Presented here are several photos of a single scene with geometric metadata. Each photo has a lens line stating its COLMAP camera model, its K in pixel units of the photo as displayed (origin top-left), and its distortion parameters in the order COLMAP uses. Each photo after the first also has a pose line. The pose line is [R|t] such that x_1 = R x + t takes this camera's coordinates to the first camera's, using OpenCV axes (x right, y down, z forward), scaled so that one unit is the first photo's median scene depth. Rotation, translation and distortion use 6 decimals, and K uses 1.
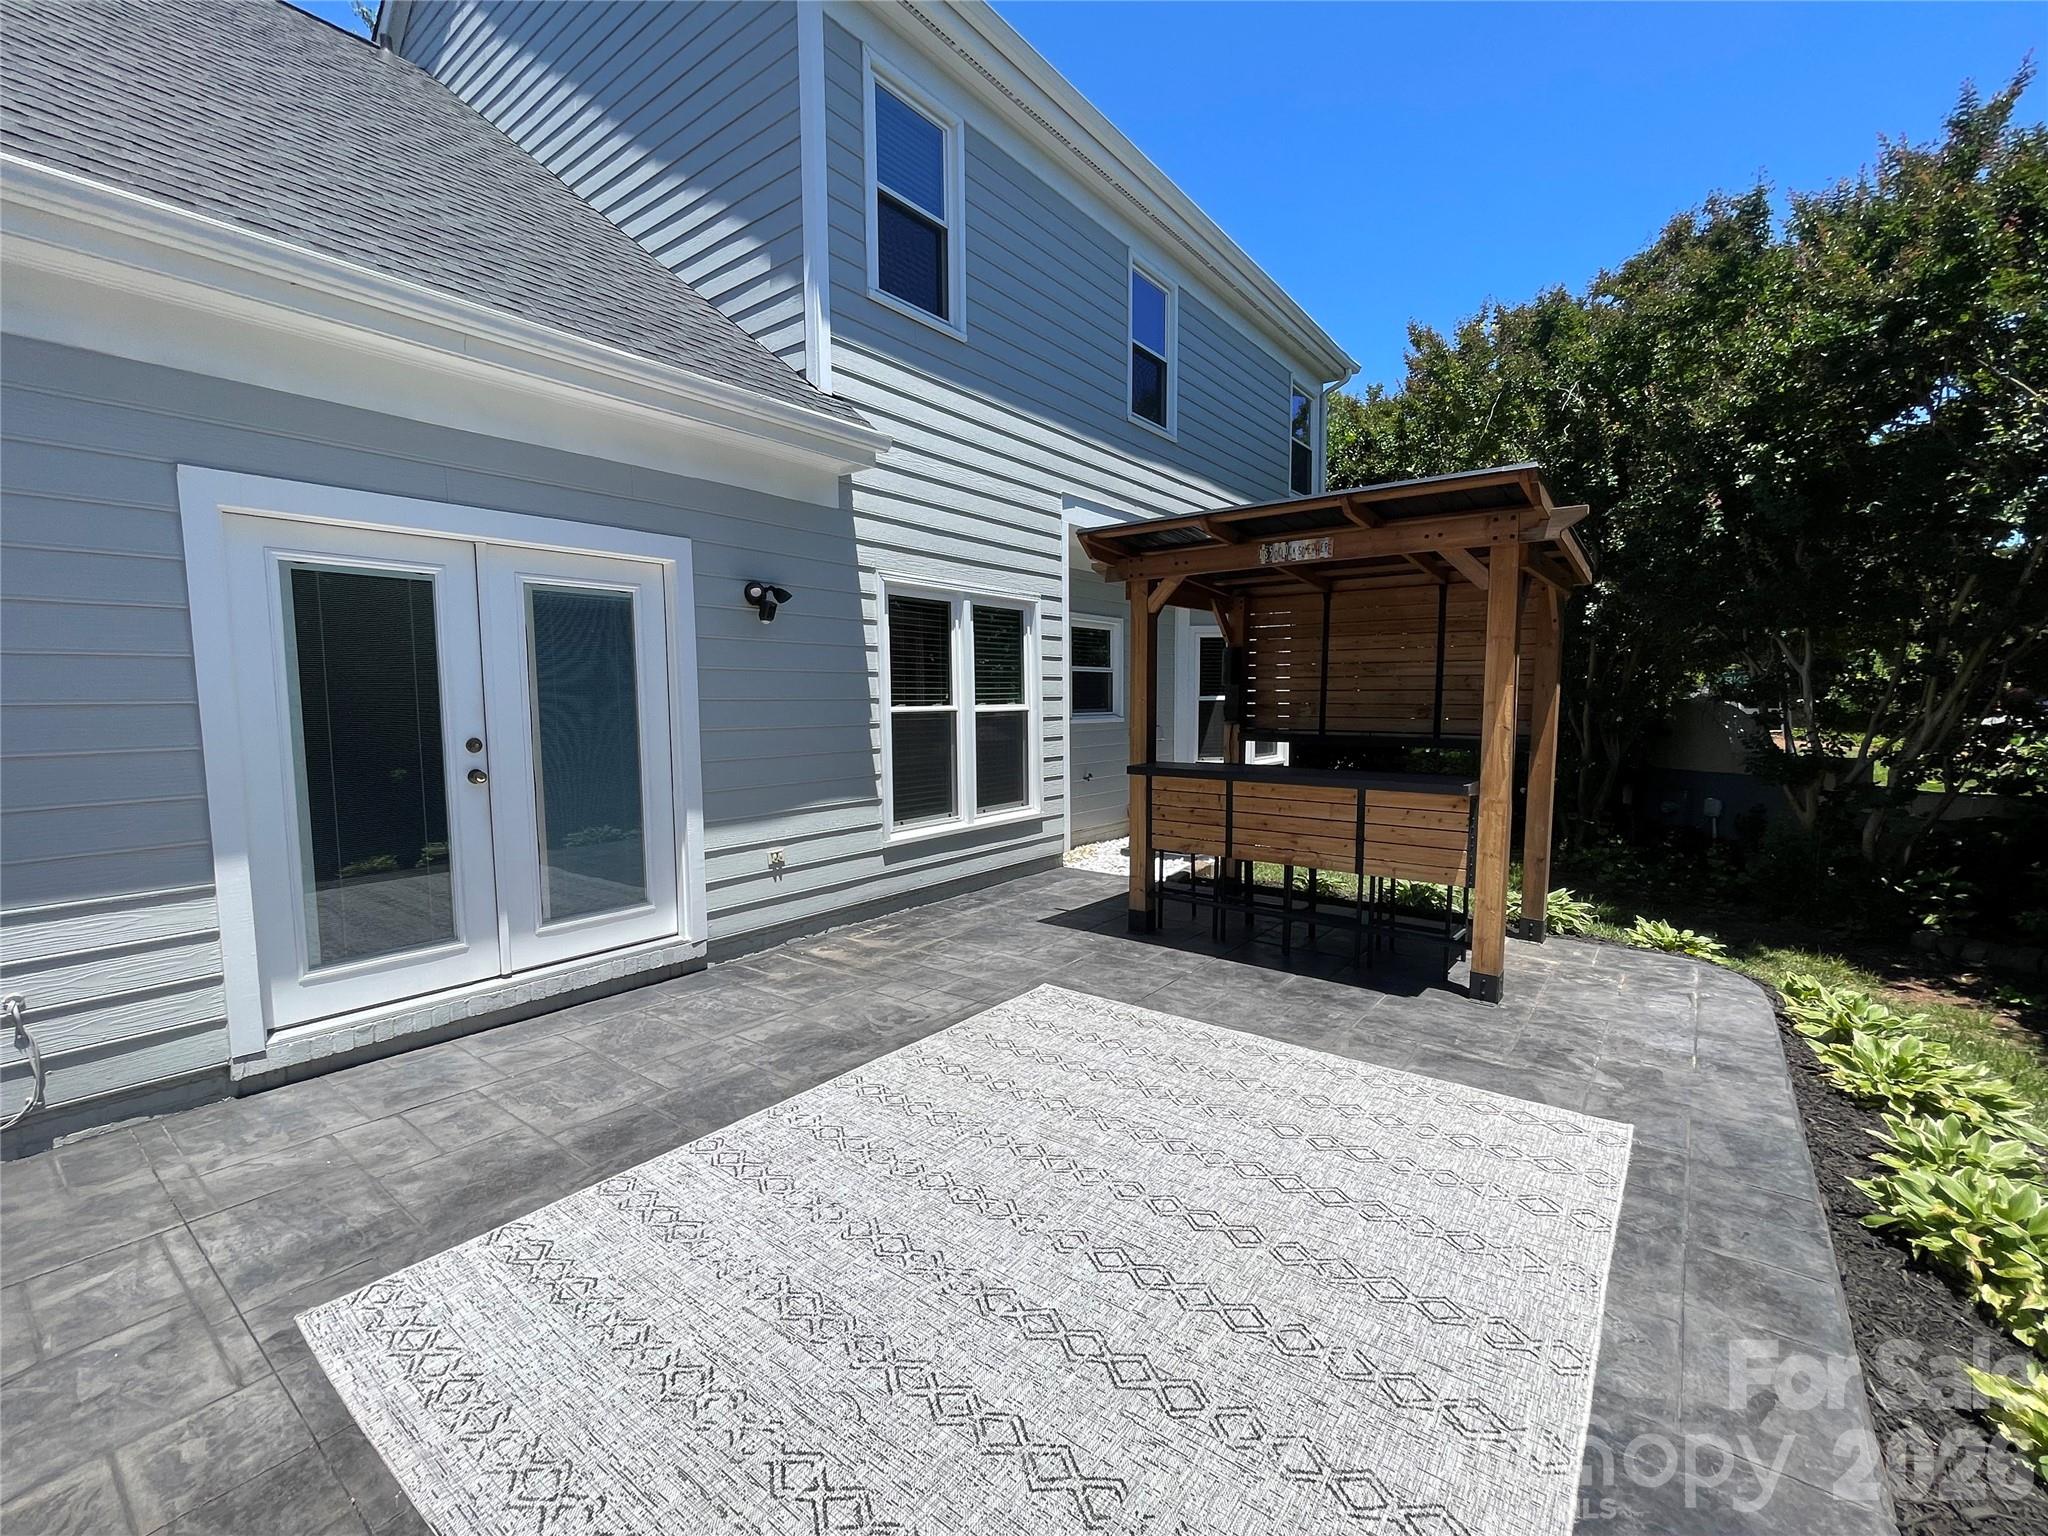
lens RADIAL K [[883.6, 0, 1024.0], [0, 883.6, 768.0], [0, 0, 1]] dist [-0.001487, -0.000273]
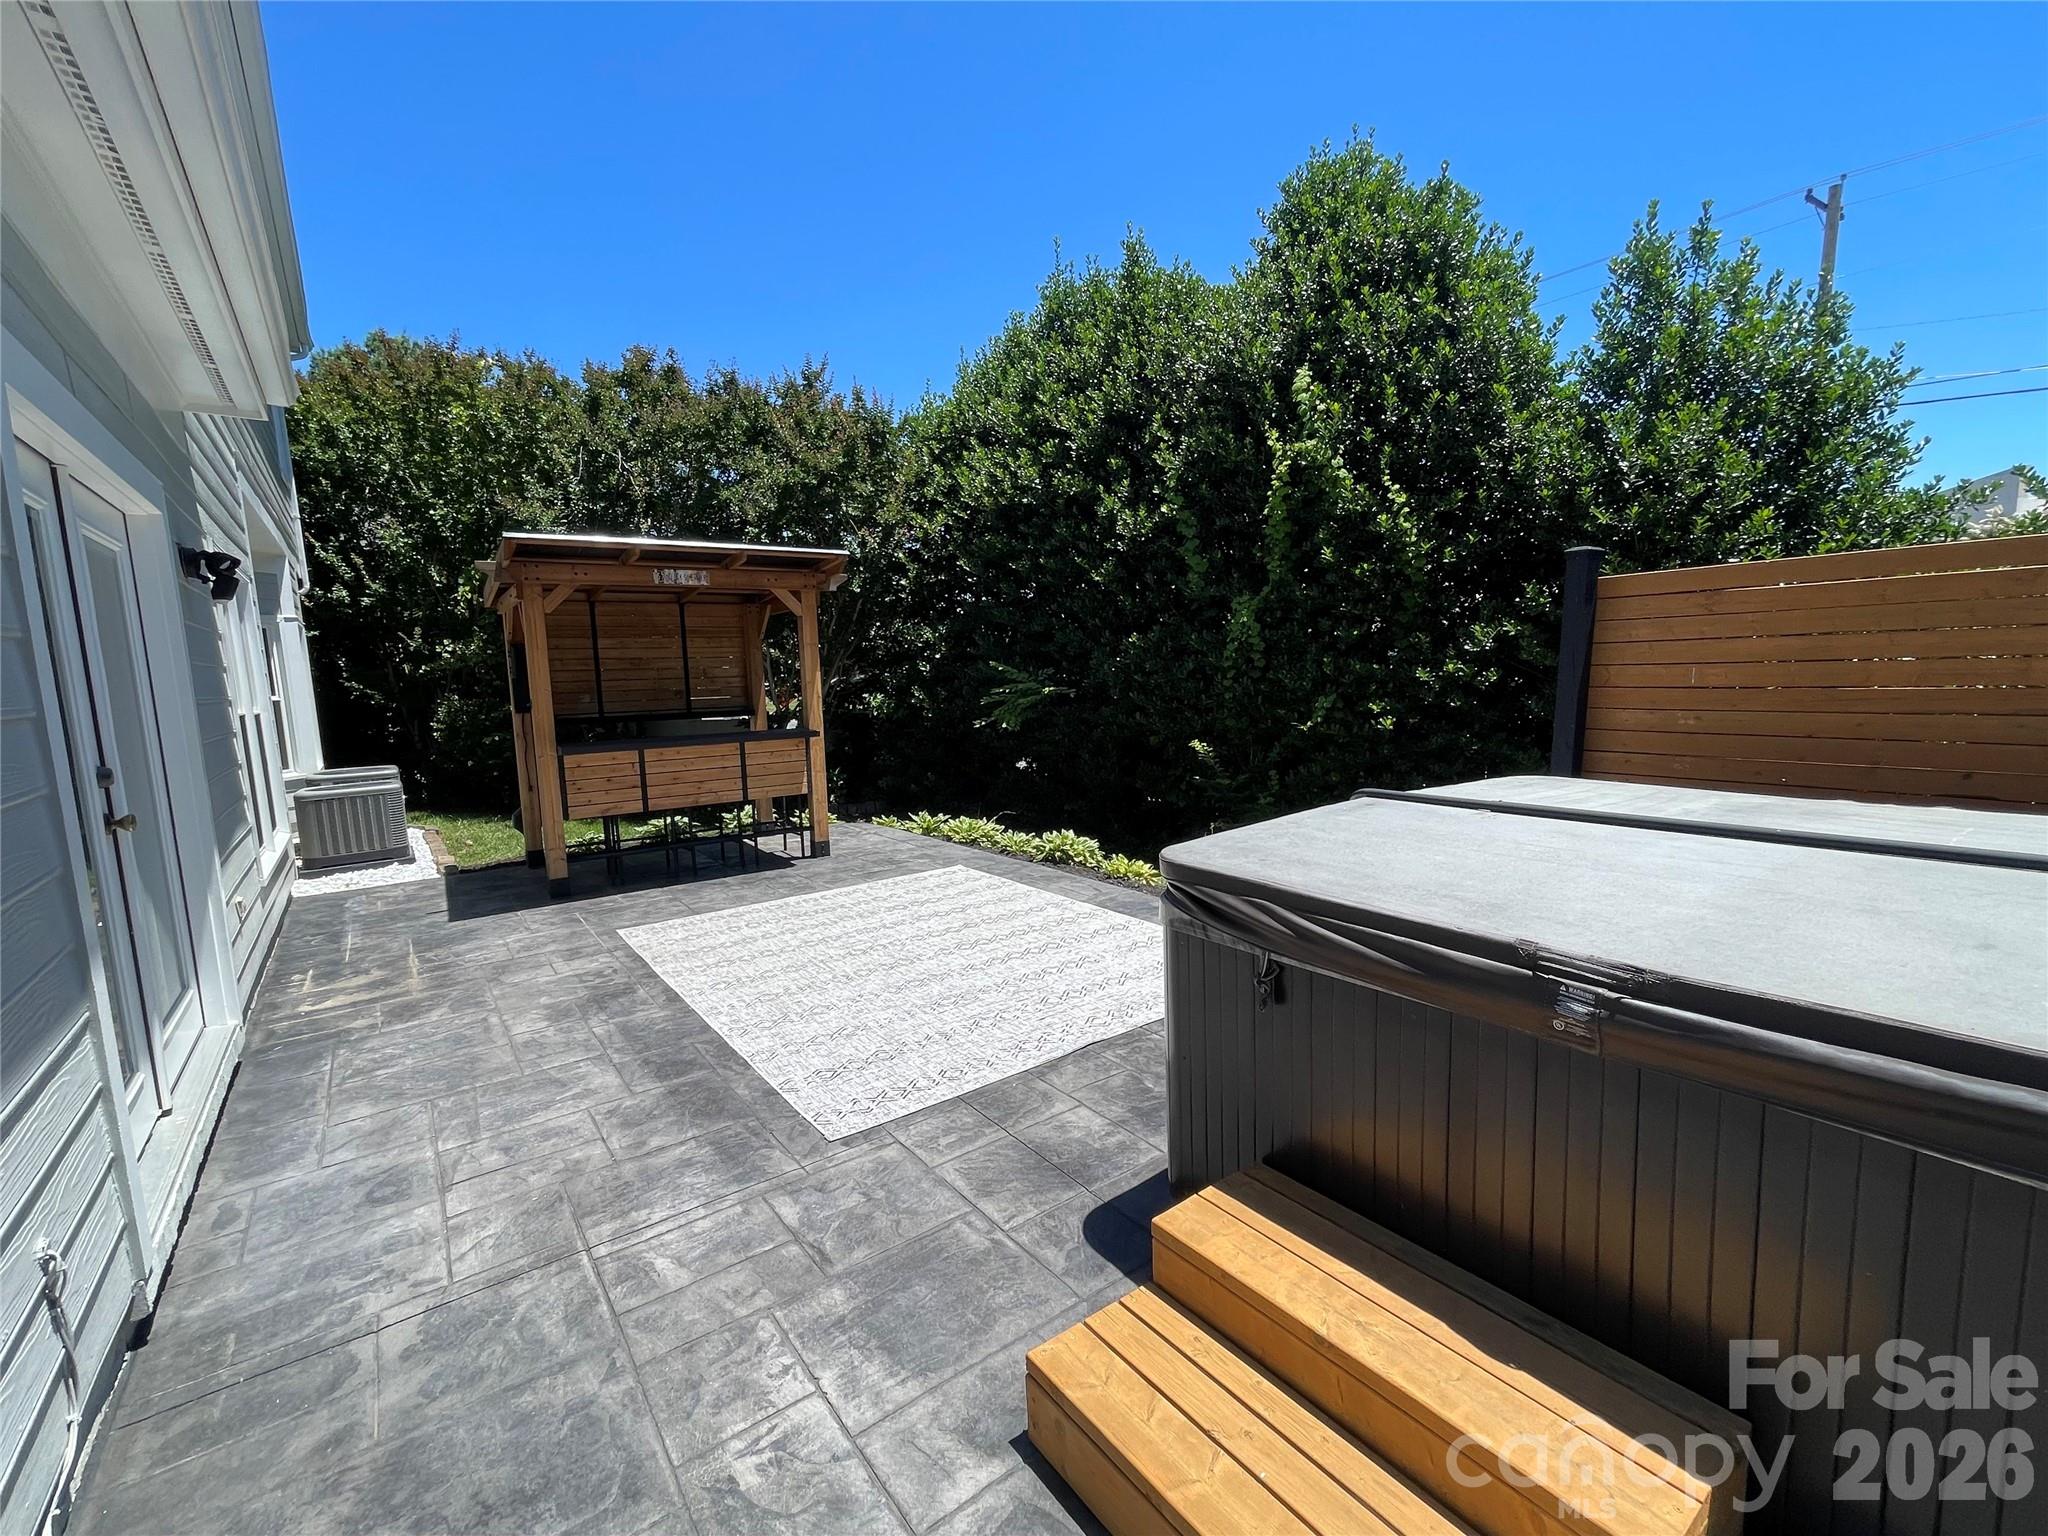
lens RADIAL K [[883.6, 0, 1024.0], [0, 883.6, 768.0], [0, 0, 1]] dist [-0.001487, -0.000273]
pose [[0.258597, -0.112998, 0.959354, -1.091617], [0.112355, 0.989912, 0.086312, -0.011285], [-0.959429, 0.085468, 0.268684, 0.170662]]
